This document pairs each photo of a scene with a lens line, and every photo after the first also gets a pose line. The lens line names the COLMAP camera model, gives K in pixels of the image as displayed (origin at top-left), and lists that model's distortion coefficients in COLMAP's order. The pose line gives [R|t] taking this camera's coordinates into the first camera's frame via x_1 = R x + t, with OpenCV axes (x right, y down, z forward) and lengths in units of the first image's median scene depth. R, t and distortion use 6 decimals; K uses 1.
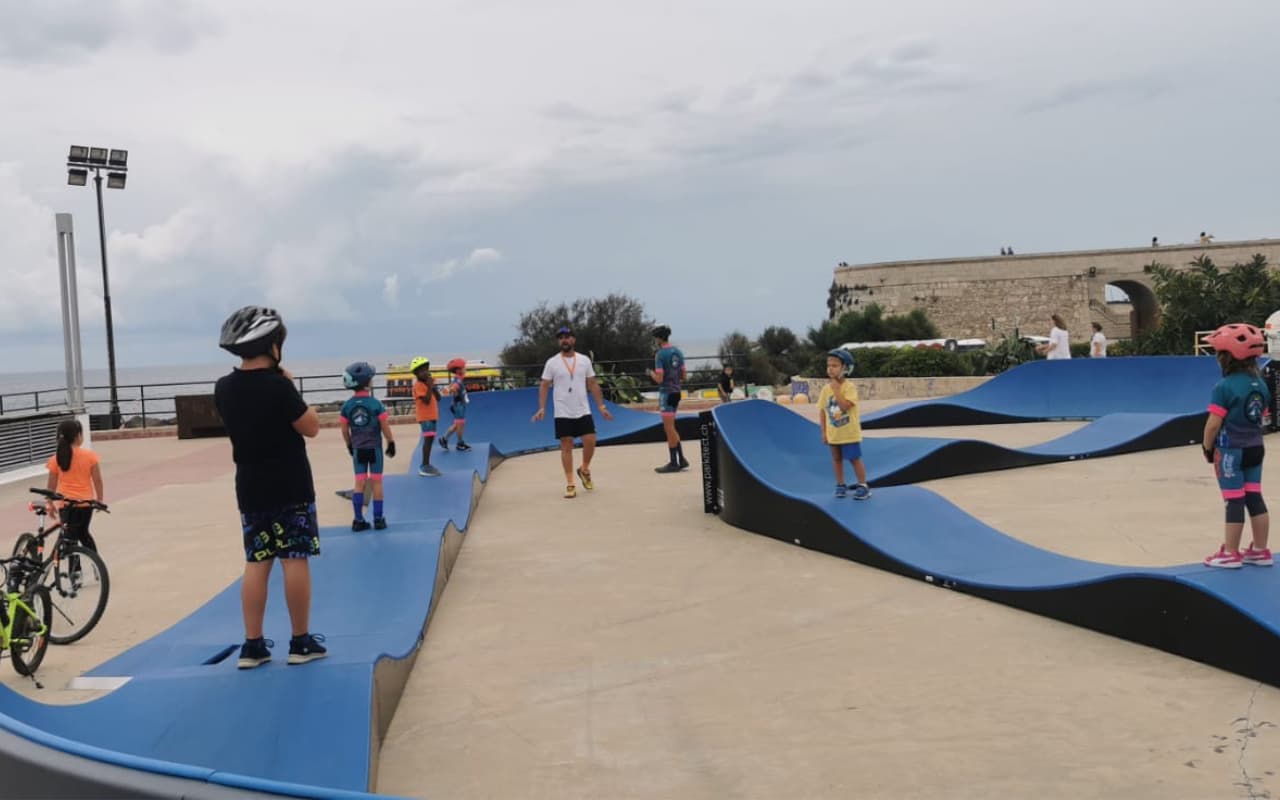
lens RADIAL K [[1687.5, 0, 652.7], [0, 1687.5, 414.0], [0, 0, 1]] dist [0.075344, 0.000000]
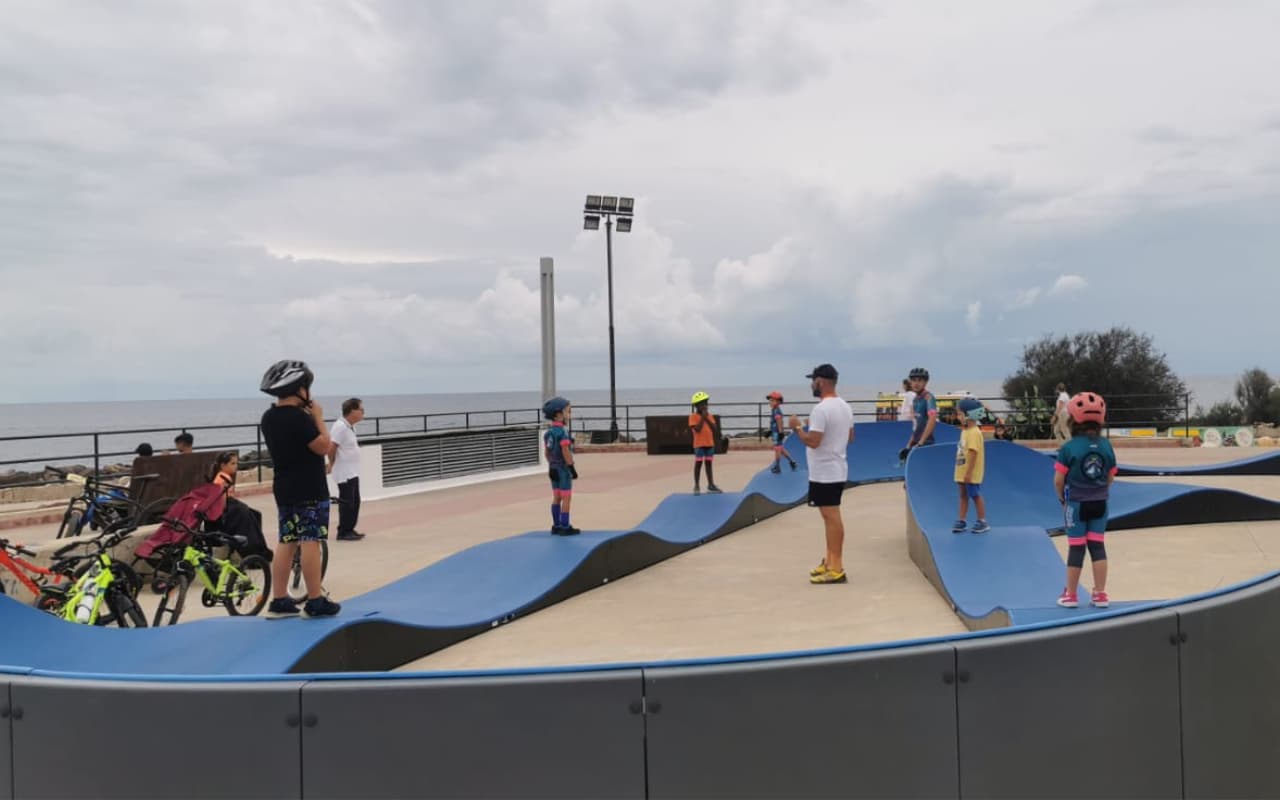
lens RADIAL K [[1722.6, 0, 646.1], [0, 1722.6, 389.4], [0, 0, 1]] dist [0.048601, 0.000000]
pose [[0.921076, 0.028648, -0.388327, 0.149163], [-0.039078, 0.999056, -0.018987, -0.006123], [0.387416, 0.032663, 0.921326, -0.051054]]
